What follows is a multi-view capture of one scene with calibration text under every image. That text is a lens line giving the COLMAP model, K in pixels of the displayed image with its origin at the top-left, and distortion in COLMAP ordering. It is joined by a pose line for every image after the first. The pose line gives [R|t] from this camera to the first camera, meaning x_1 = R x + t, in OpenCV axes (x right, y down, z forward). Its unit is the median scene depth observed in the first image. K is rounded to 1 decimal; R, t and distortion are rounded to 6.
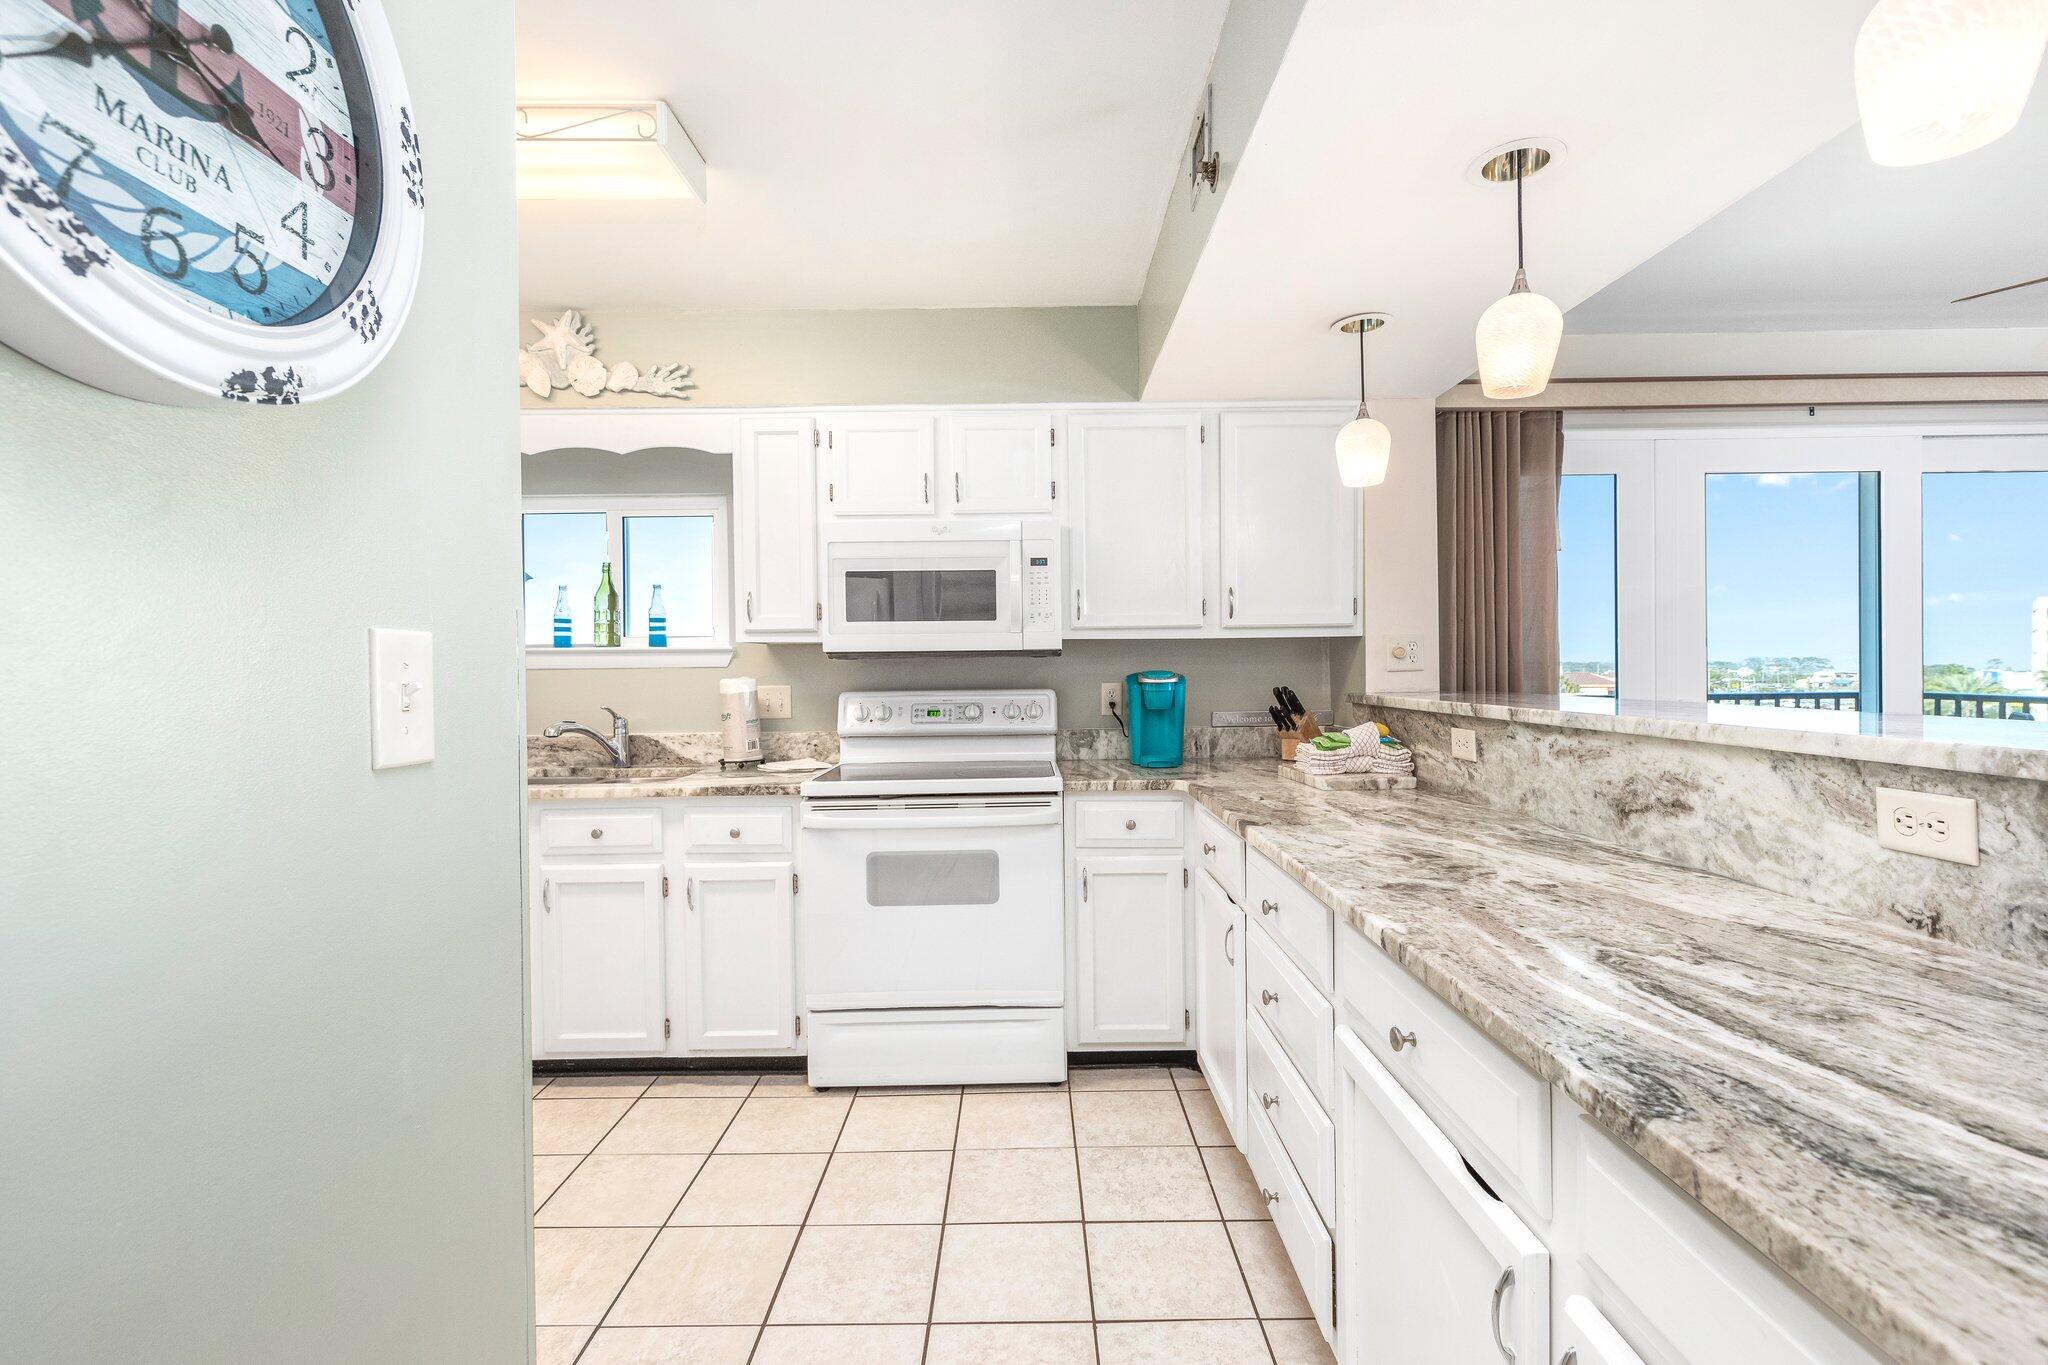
lens RADIAL K [[916.2, 0, 1023.6], [0, 916.2, 674.3], [0, 0, 1]] dist [0.008231, -0.000559]
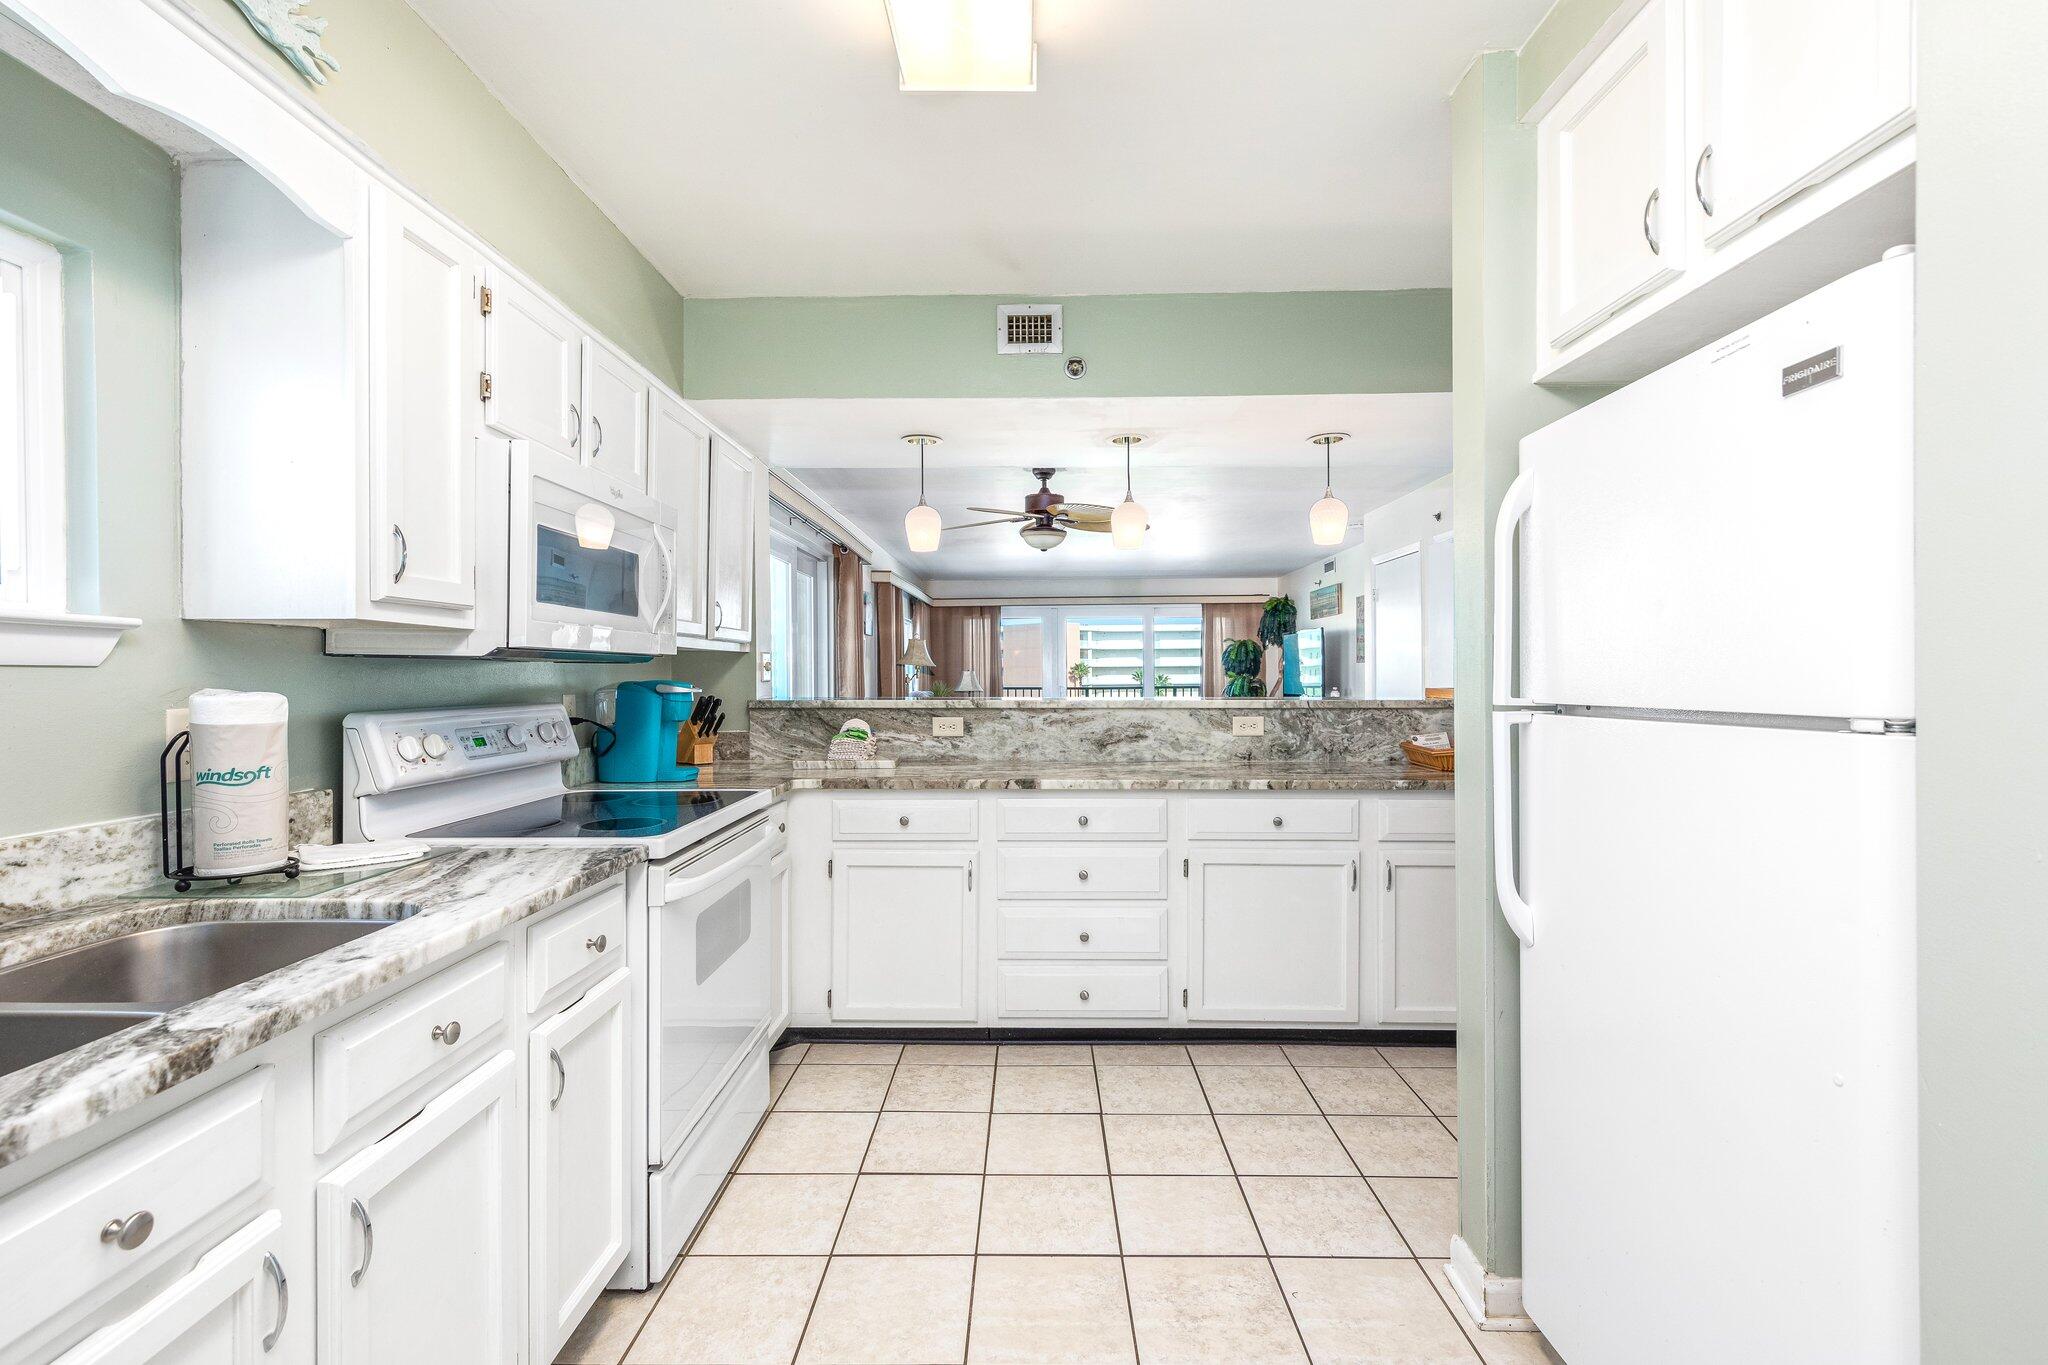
lens RADIAL K [[916.2, 0, 1023.6], [0, 916.2, 674.3], [0, 0, 1]] dist [0.008231, -0.000559]
pose [[0.012582, 0.012402, 0.999844, -0.828788], [0.008773, 0.999883, -0.012513, 0.005385], [-0.999882, 0.008929, 0.012472, 0.642977]]
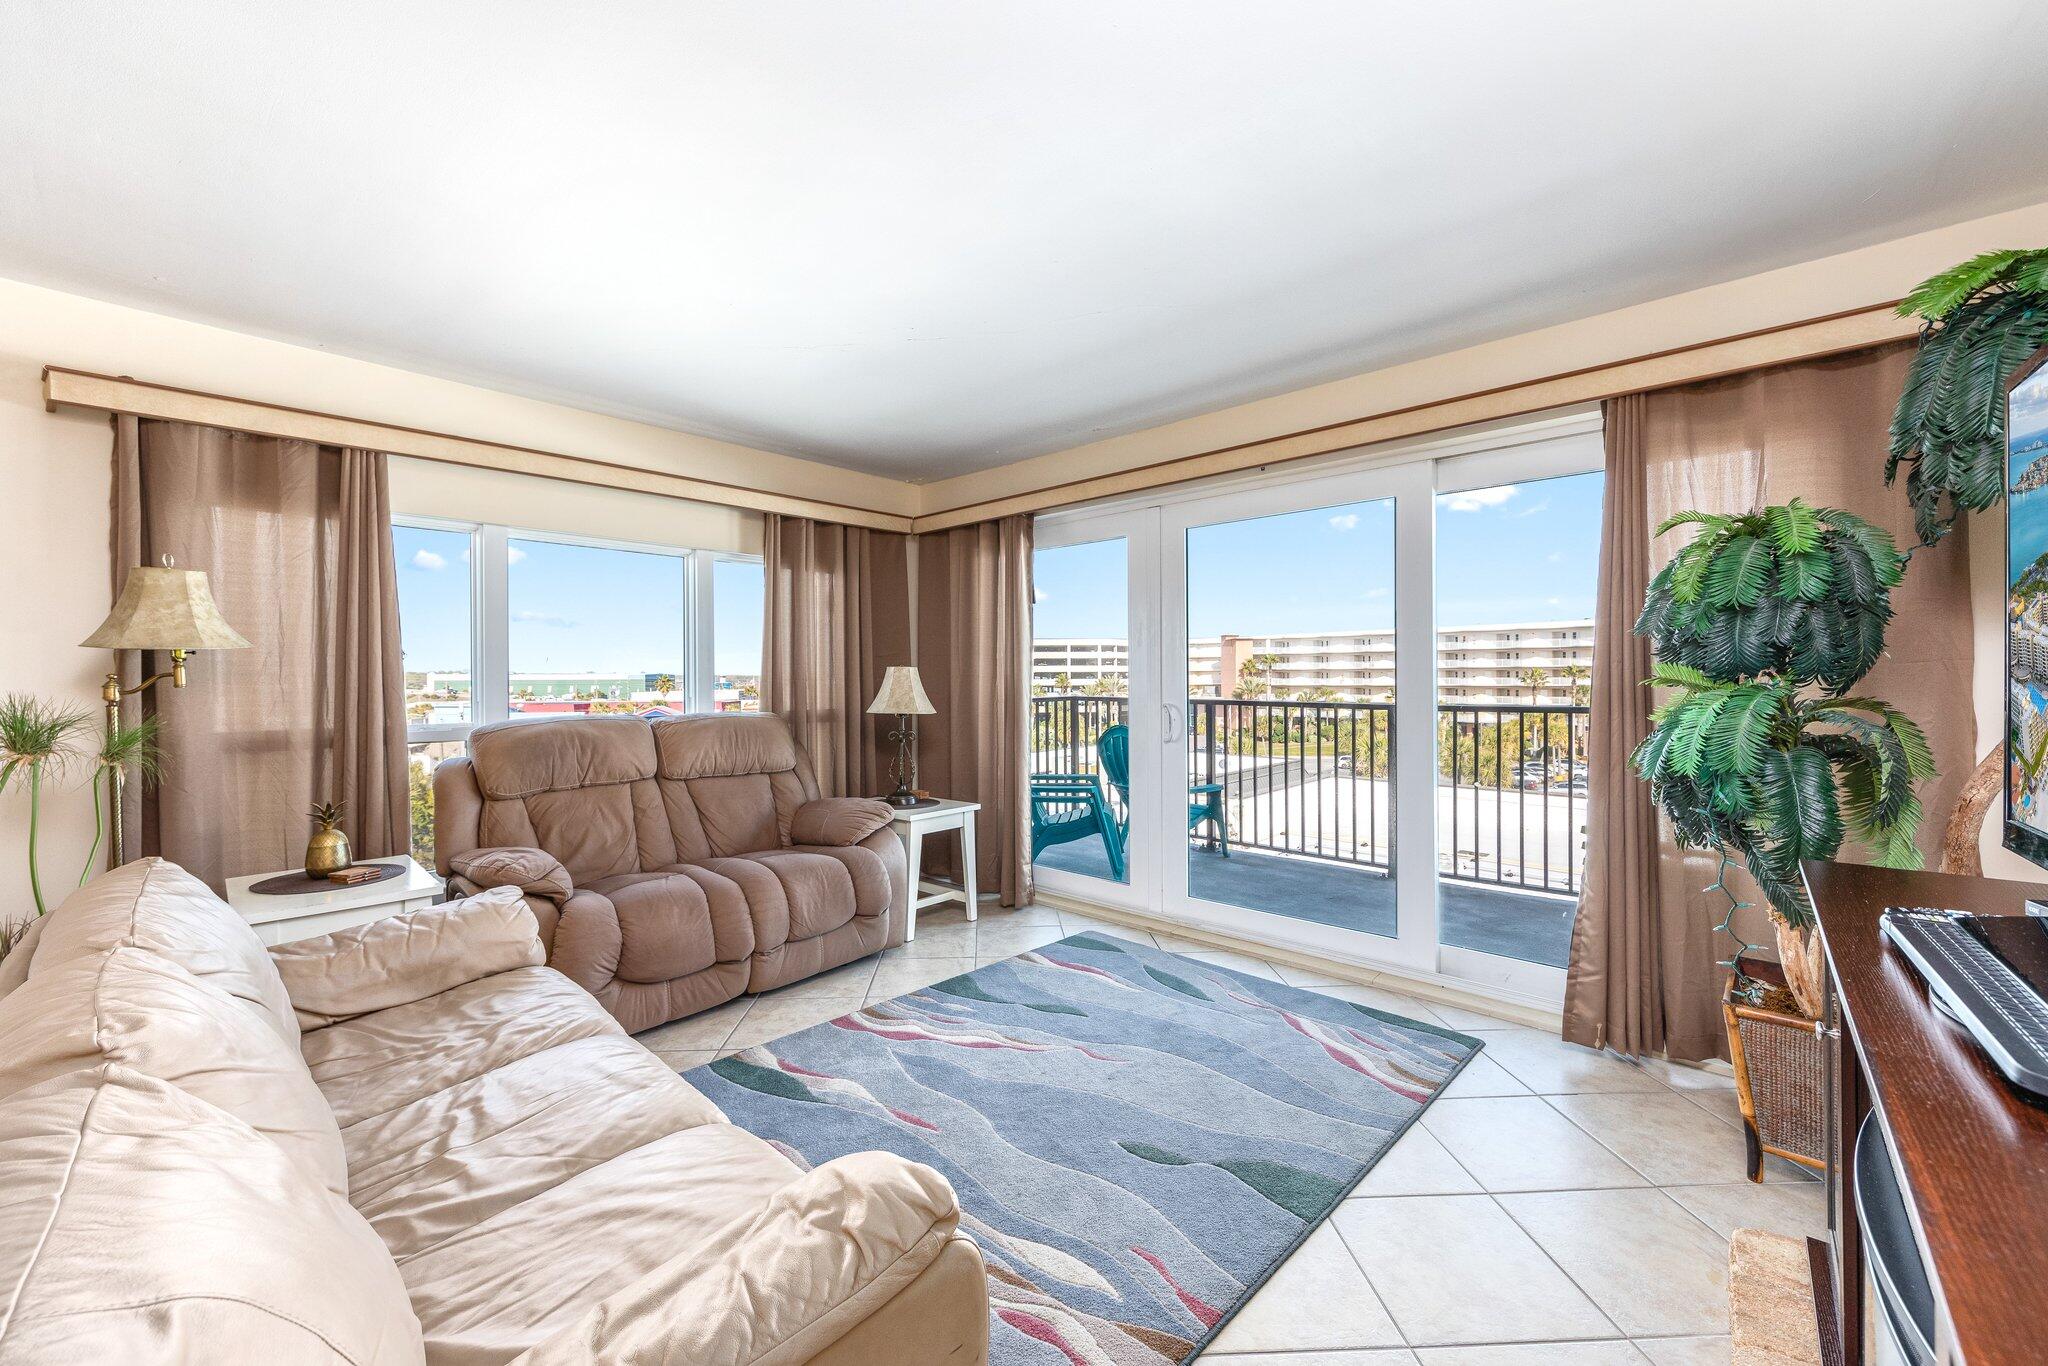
lens RADIAL K [[796.9, 0, 1024.2], [0, 796.9, 679.1], [0, 0, 1]] dist [0.001077, -0.000139]
pose [[0.674687, 0.007740, 0.738063, 1.912268], [-0.000589, 0.999950, -0.009948, -0.022115], [-0.738104, 0.006277, 0.674658, -0.173855]]
